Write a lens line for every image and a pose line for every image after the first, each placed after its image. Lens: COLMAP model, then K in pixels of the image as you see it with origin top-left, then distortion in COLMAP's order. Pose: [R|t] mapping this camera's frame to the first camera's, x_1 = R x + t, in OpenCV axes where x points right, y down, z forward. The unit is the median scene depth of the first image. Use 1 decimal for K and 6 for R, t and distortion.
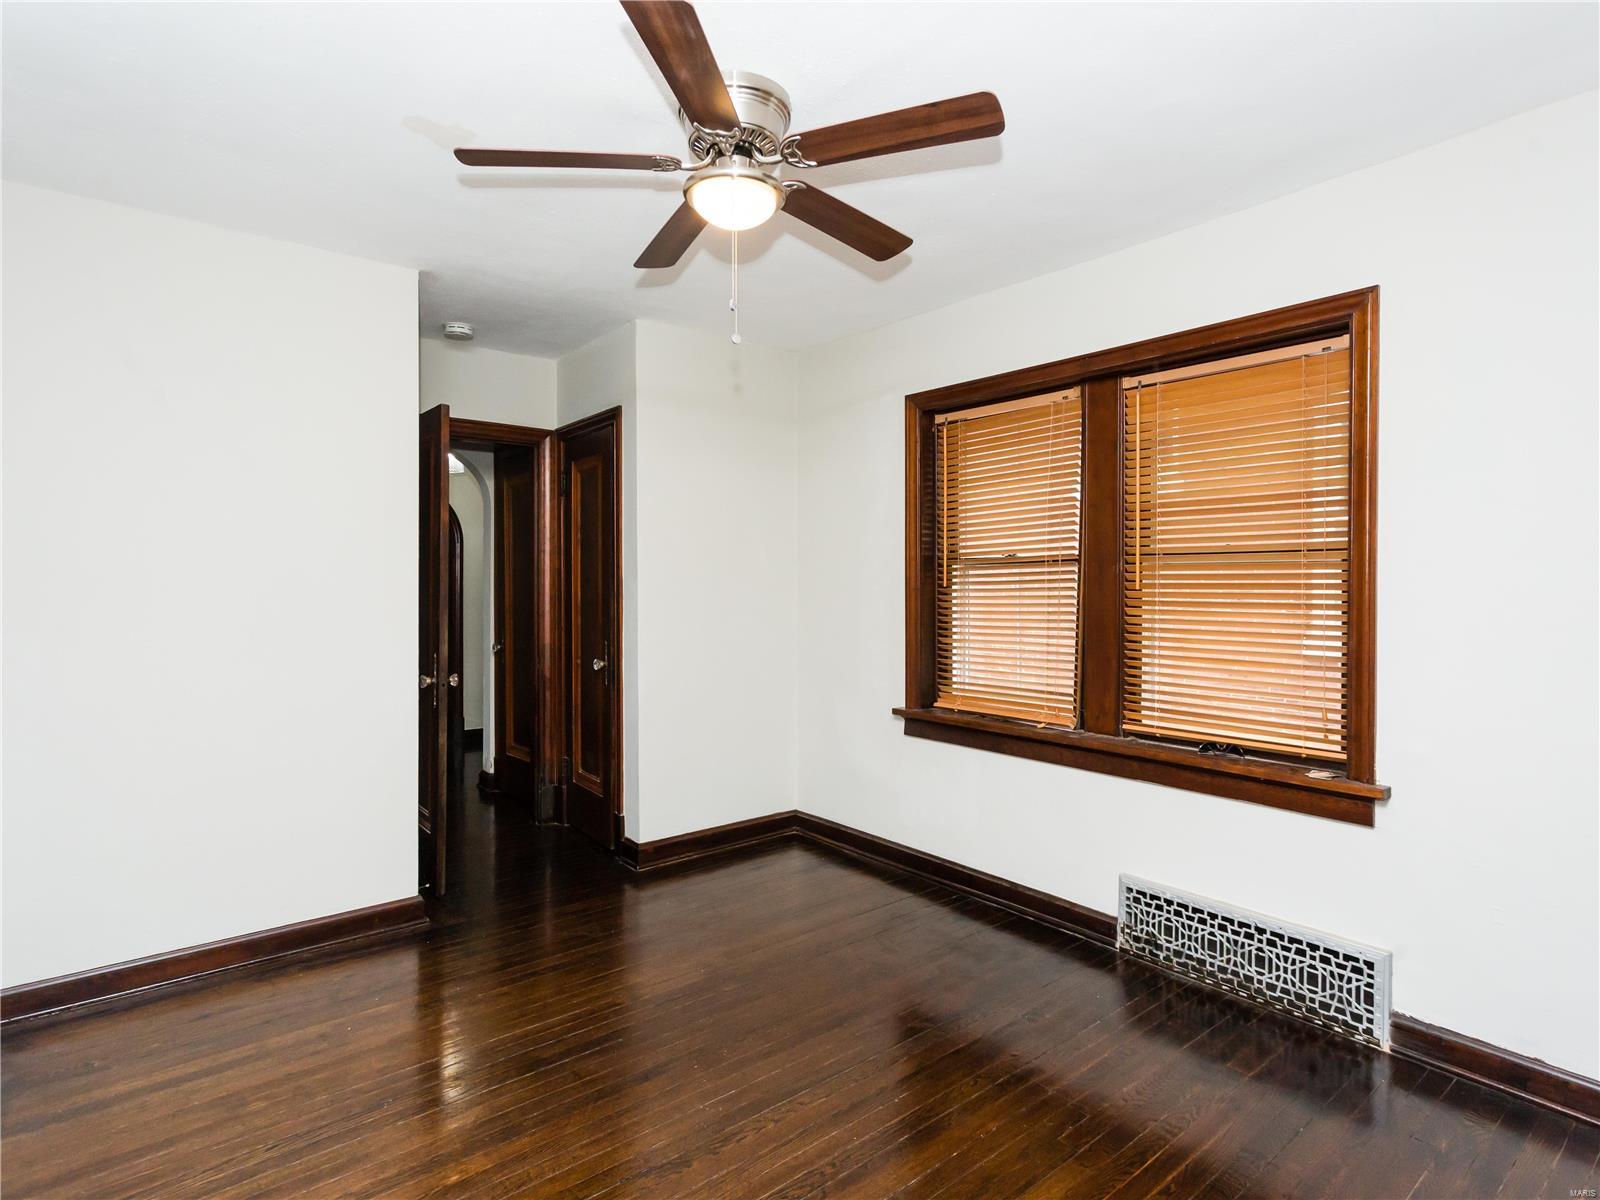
lens RADIAL K [[842.8, 0, 811.1], [0, 842.8, 588.8], [0, 0, 1]] dist [0.000504, 0.003908]
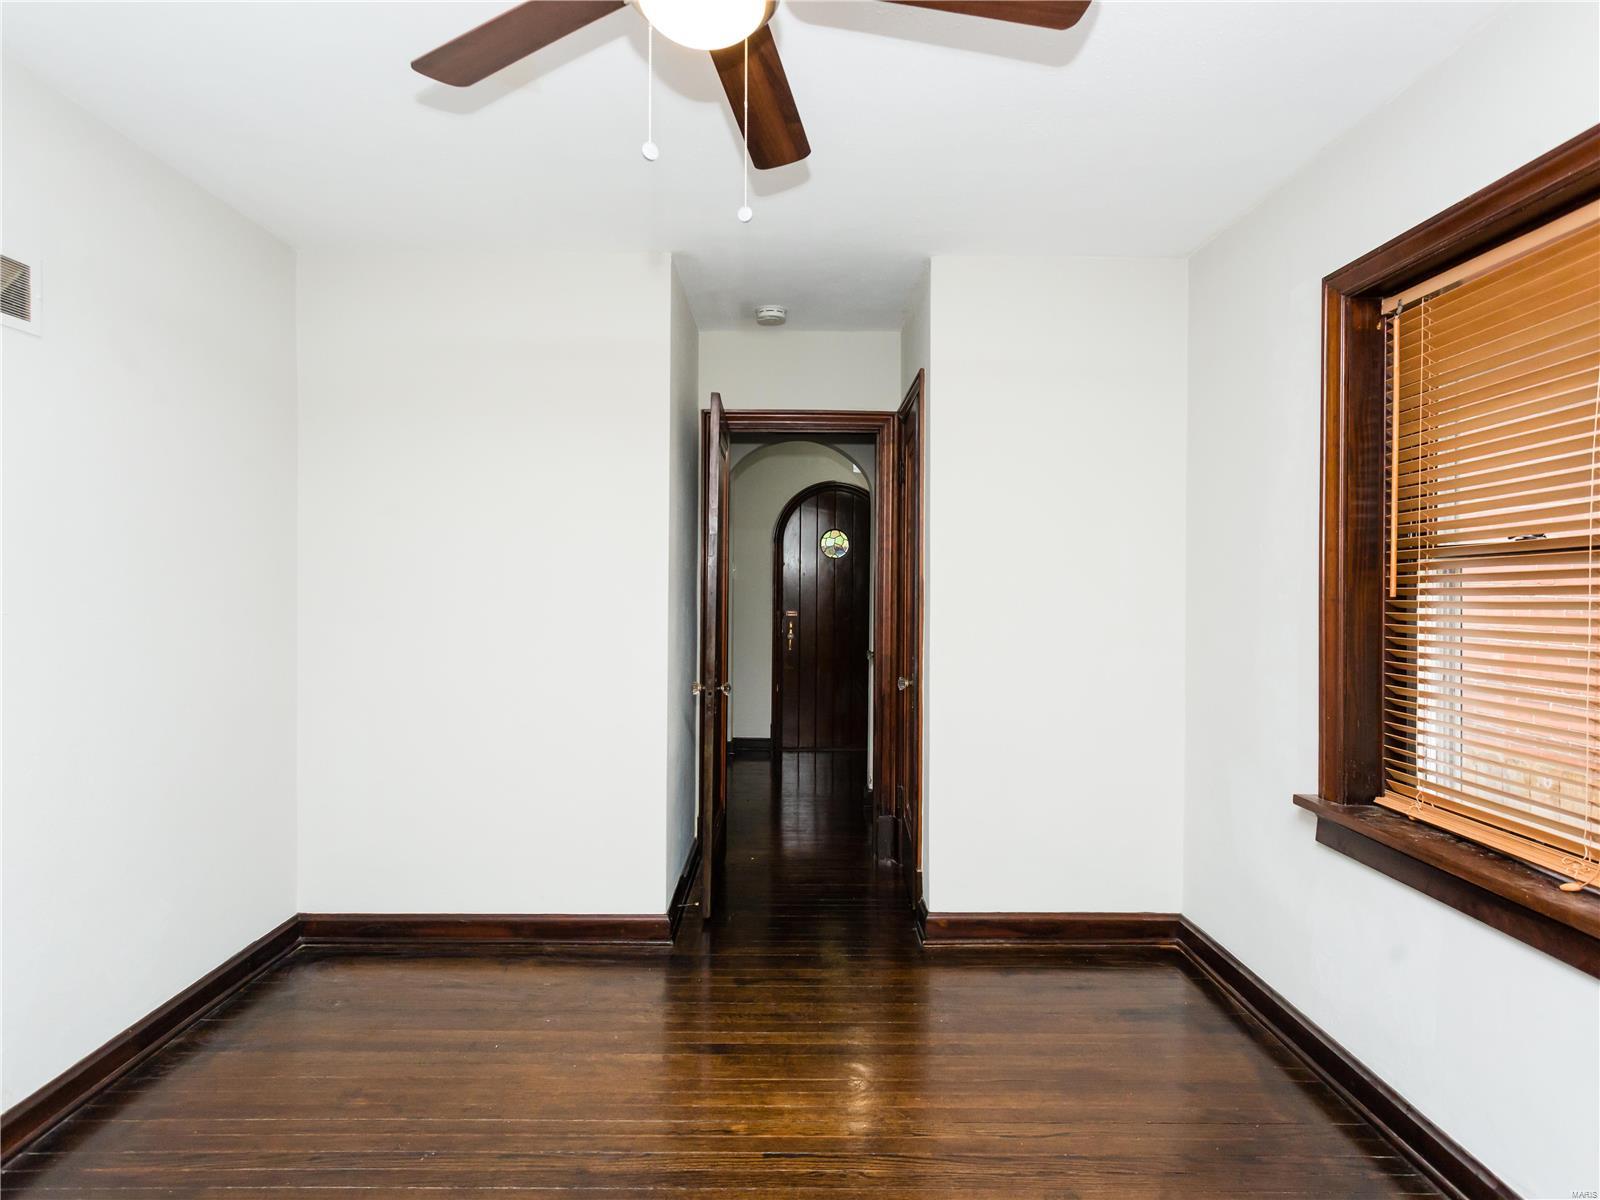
lens RADIAL K [[842.8, 0, 789.7], [0, 842.8, 588.1], [0, 0, 1]] dist [0.000504, 0.003908]
pose [[0.769824, 0.005855, -0.638229, 0.205344], [-0.010103, 0.999944, -0.003013, -0.002605], [0.638176, 0.008768, 0.769841, 0.295242]]
